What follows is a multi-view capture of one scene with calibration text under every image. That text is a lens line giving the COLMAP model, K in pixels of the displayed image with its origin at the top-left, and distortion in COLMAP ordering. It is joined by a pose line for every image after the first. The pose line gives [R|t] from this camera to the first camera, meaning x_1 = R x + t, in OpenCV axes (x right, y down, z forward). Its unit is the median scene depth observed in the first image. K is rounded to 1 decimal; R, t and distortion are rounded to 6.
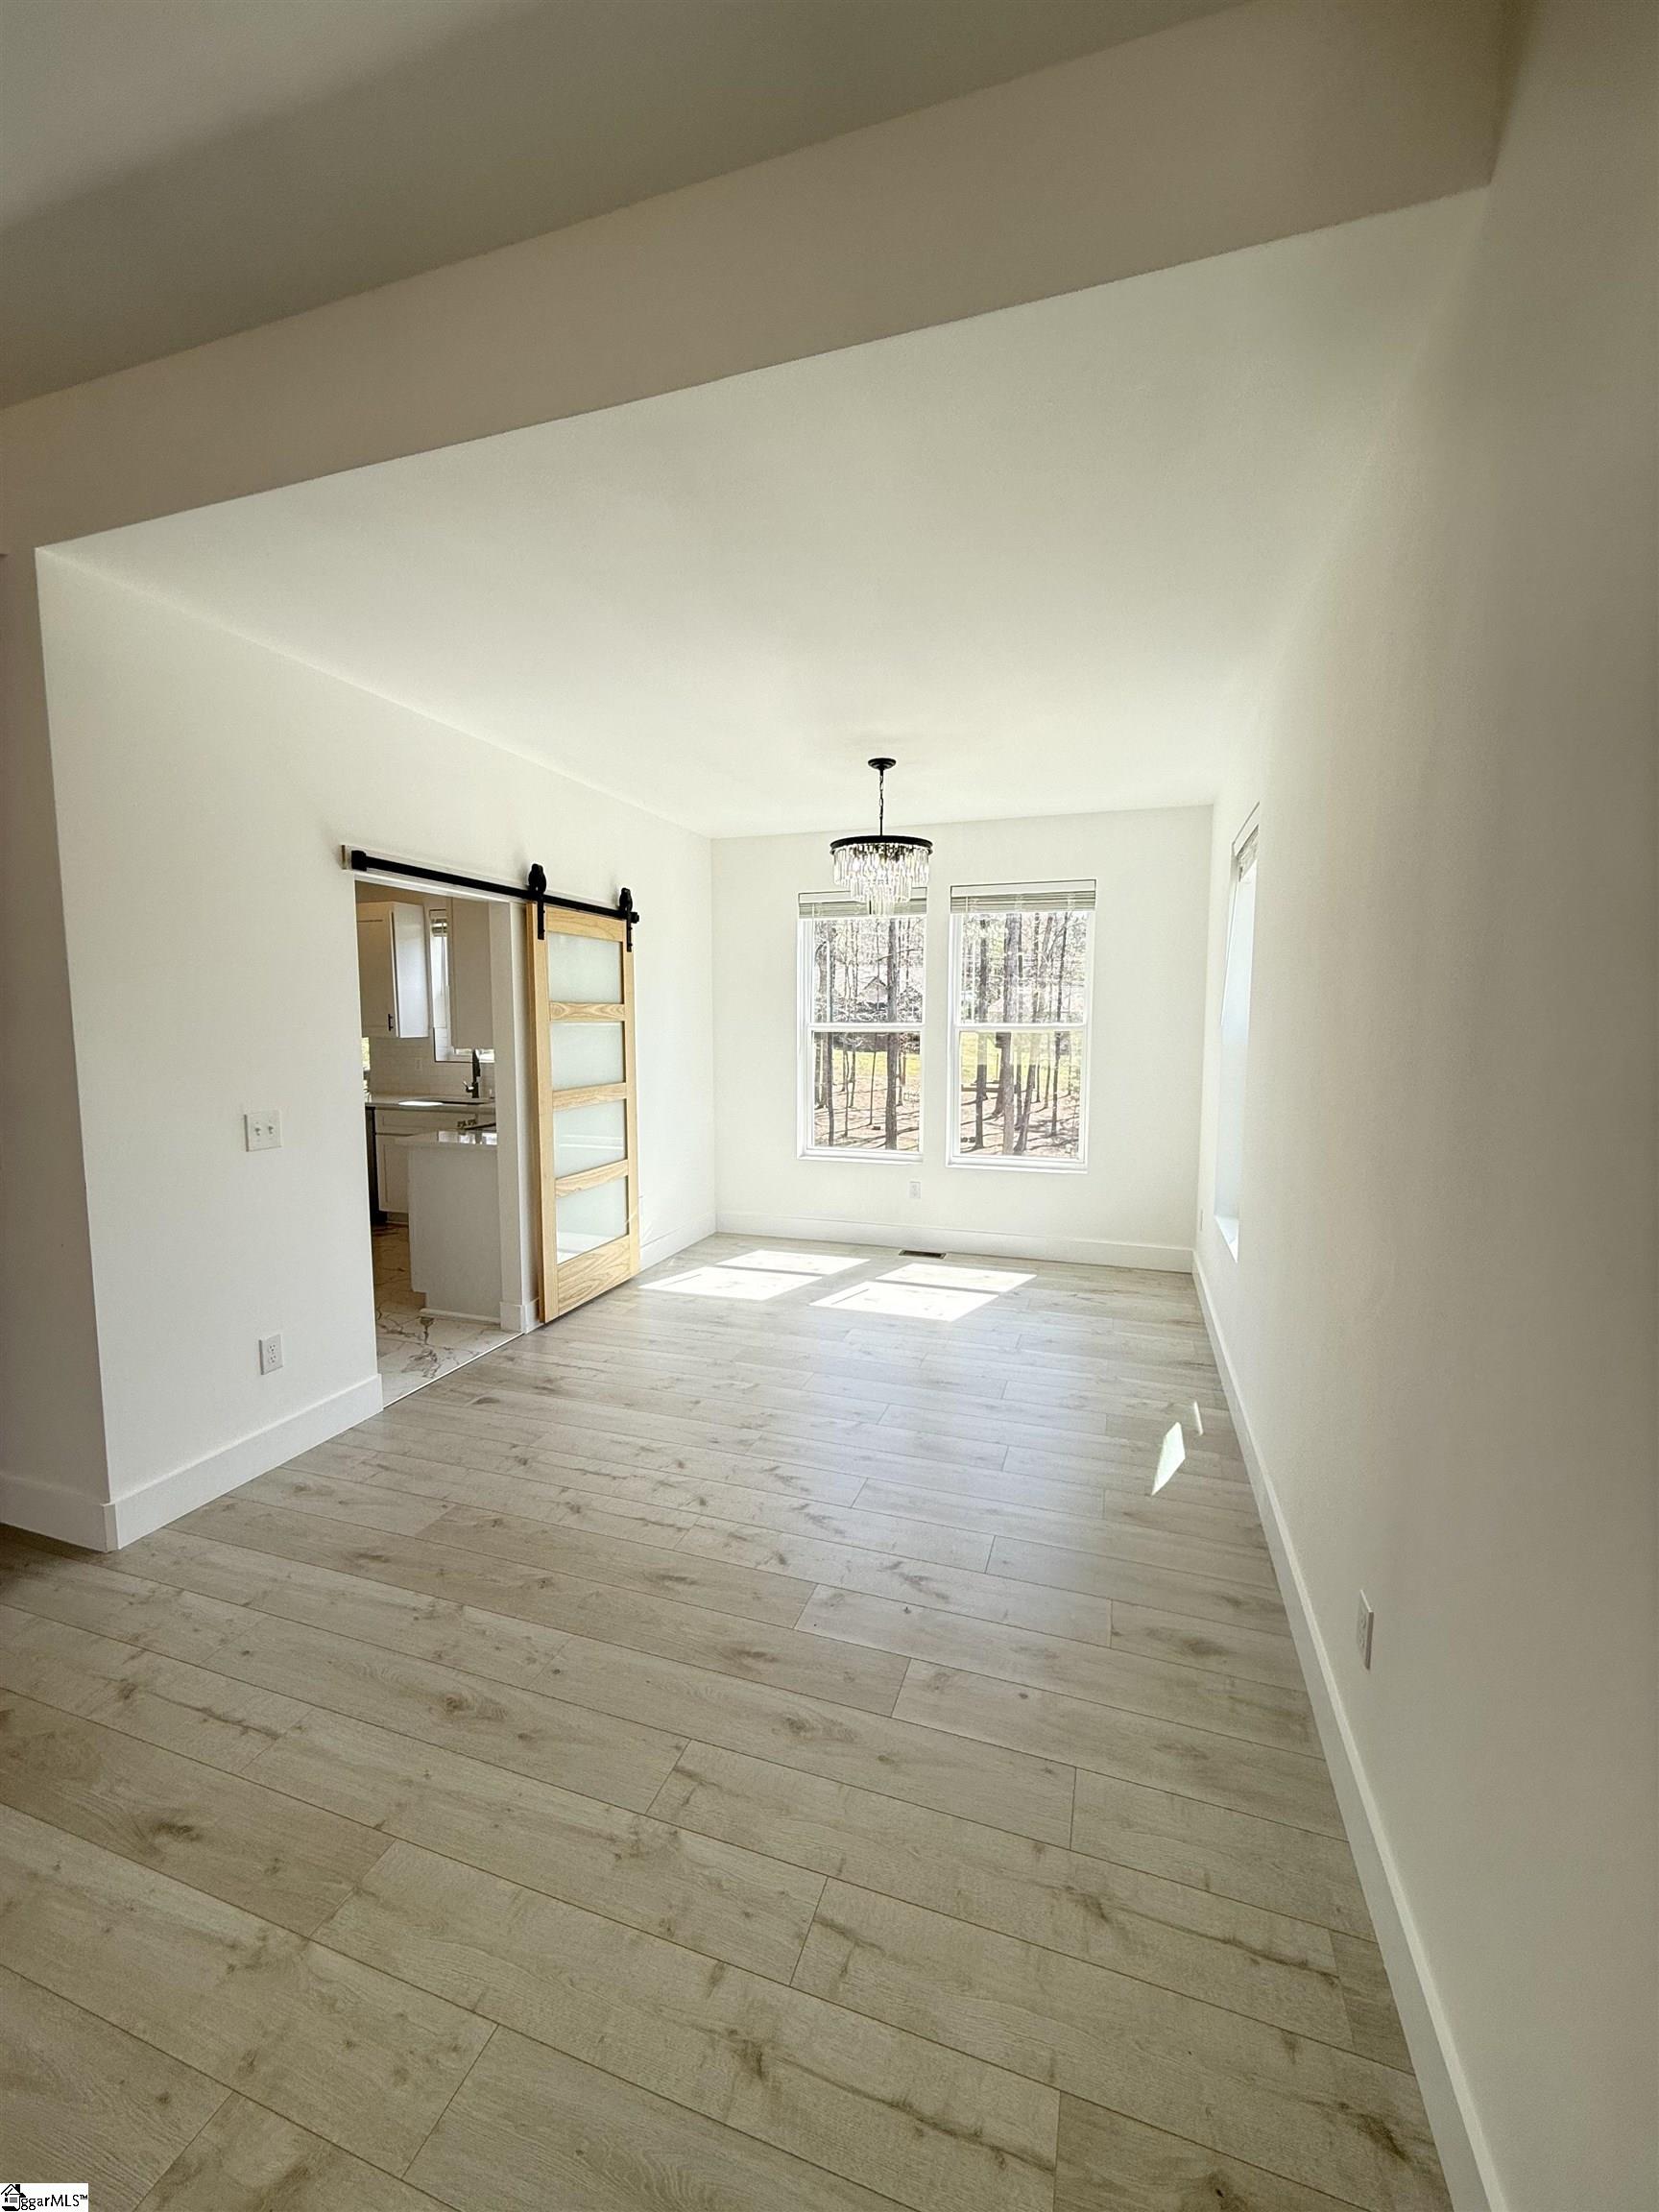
lens RADIAL K [[880.0, 0, 829.3], [0, 880.0, 1096.8], [0, 0, 1]] dist [0.000302, -0.000412]
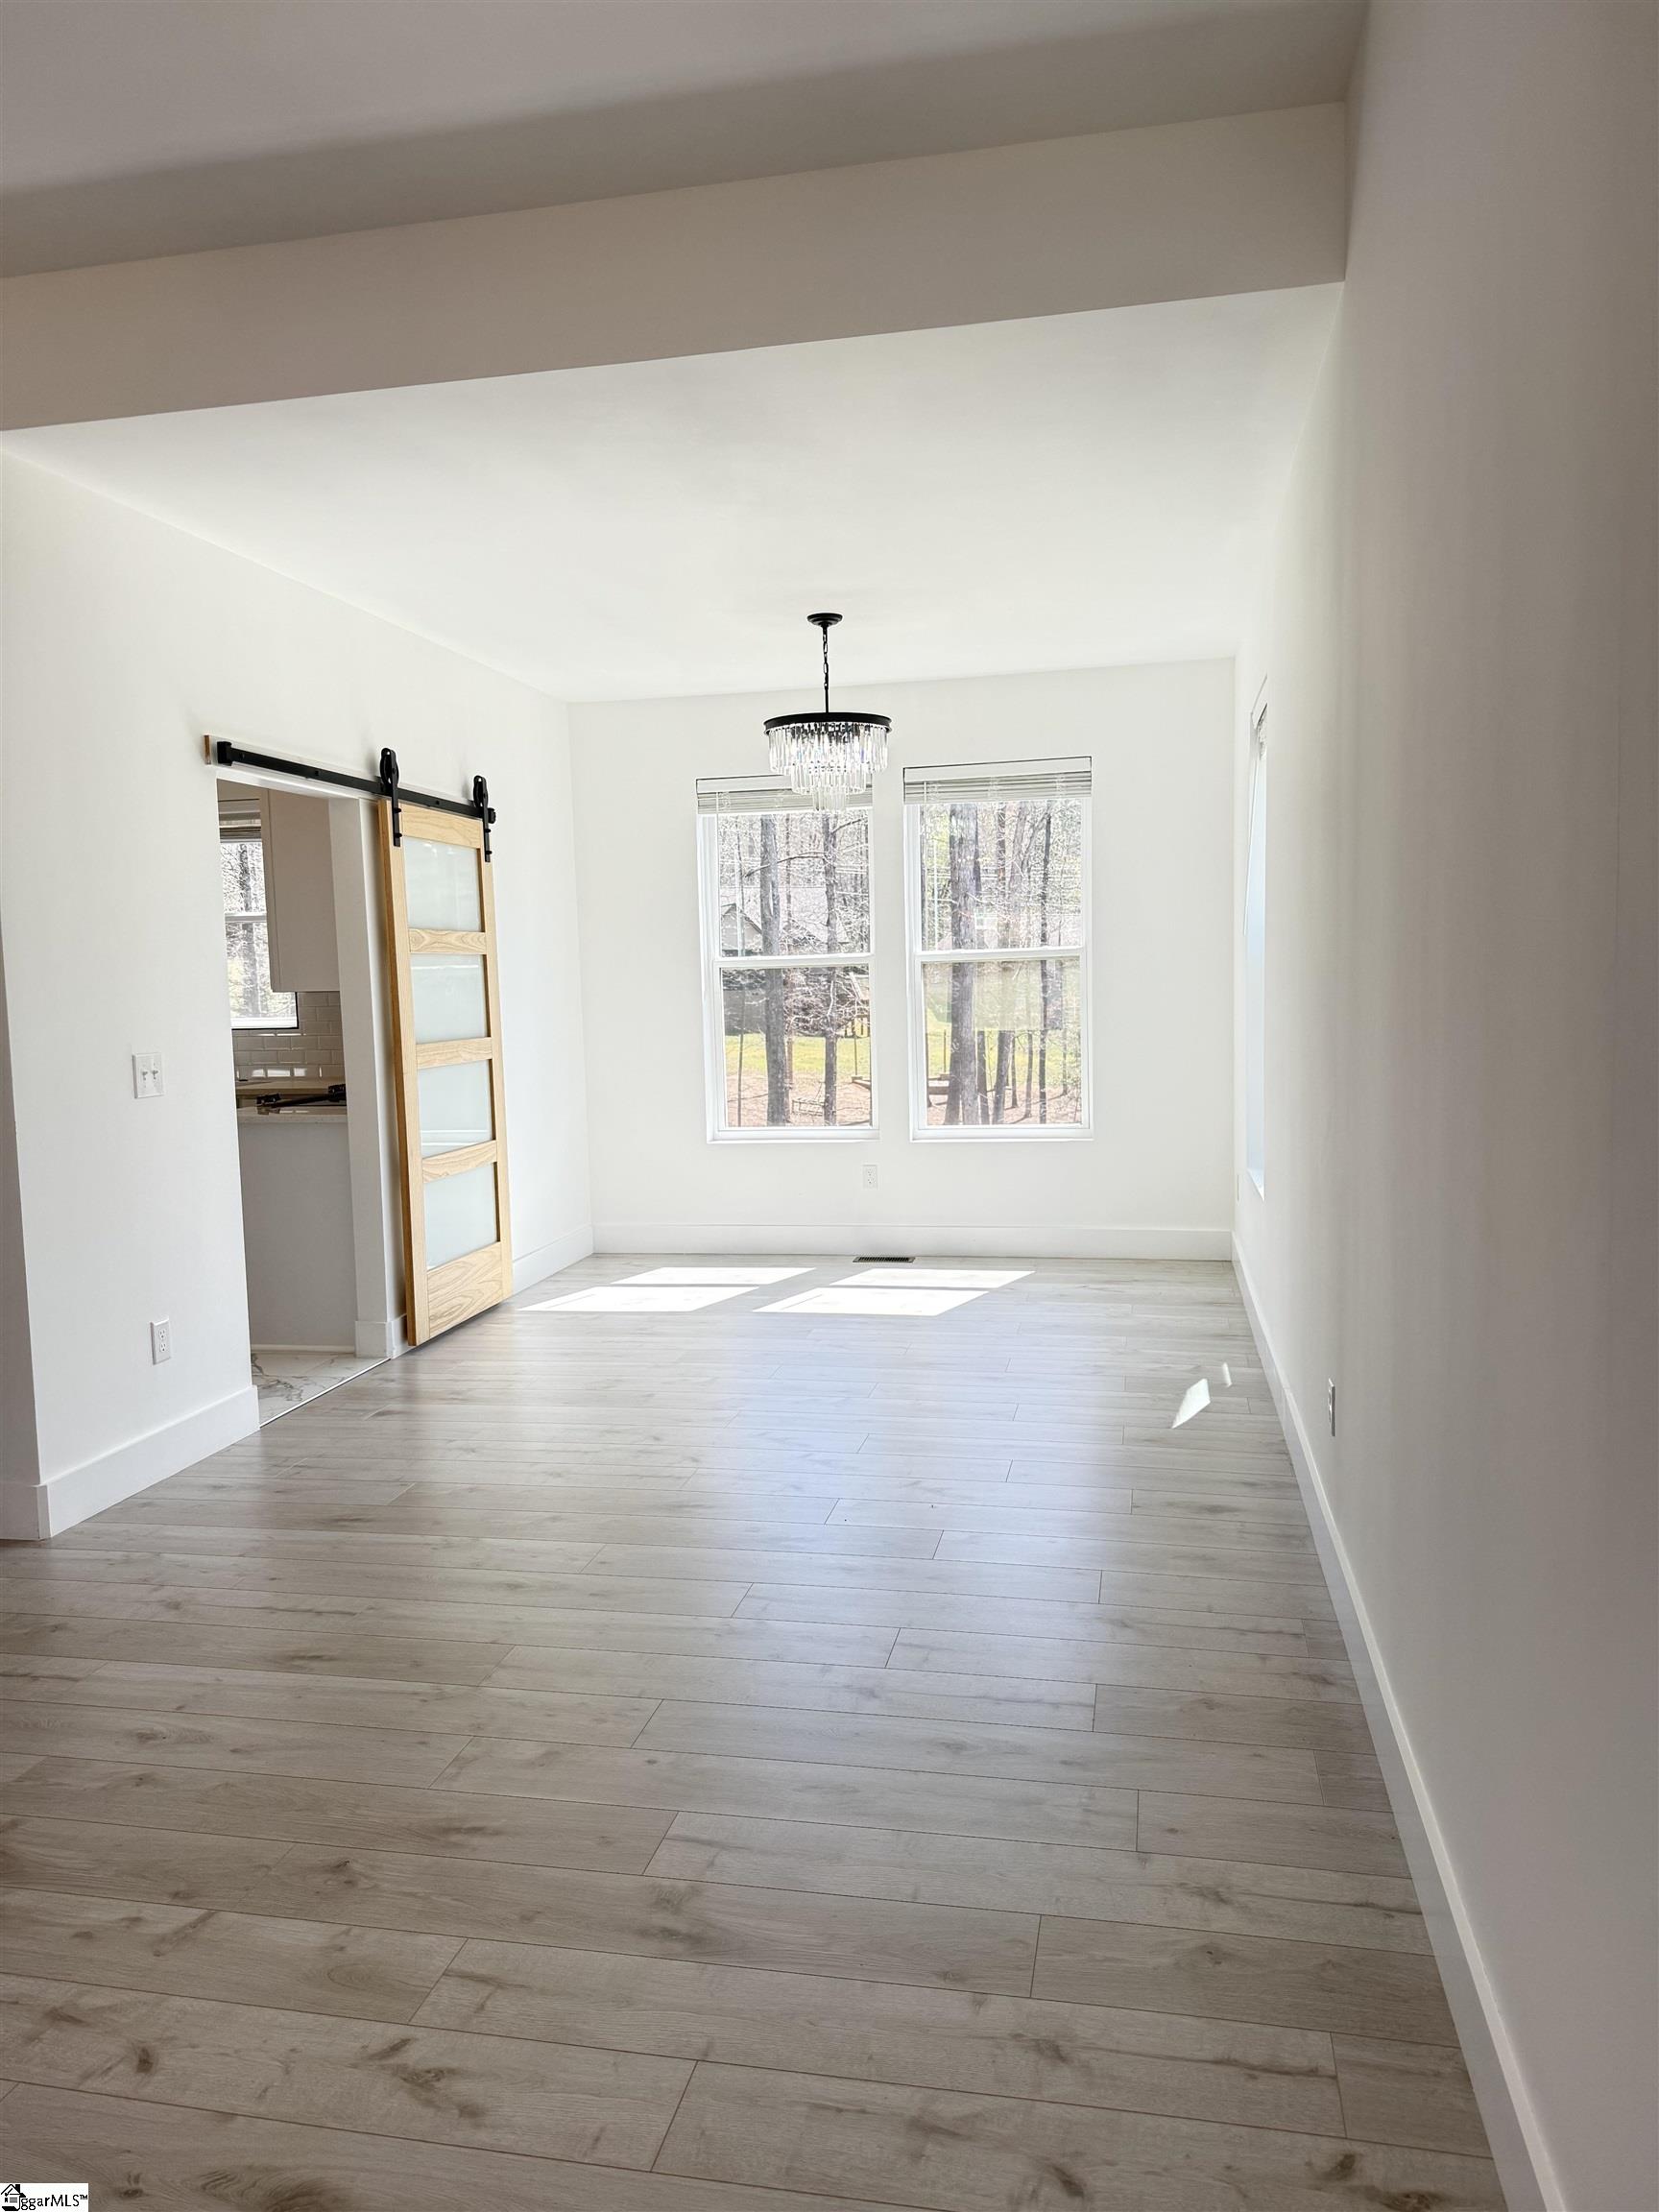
lens RADIAL K [[1553.0, 0, 829.5], [0, 1553.0, 1106.0], [0, 0, 1]] dist [0.142526, -0.242782]
pose [[0.992519, -0.038195, 0.115959, -0.113470], [0.039133, 0.999217, -0.005822, 0.069183], [-0.115645, 0.010316, 0.993237, -0.397083]]
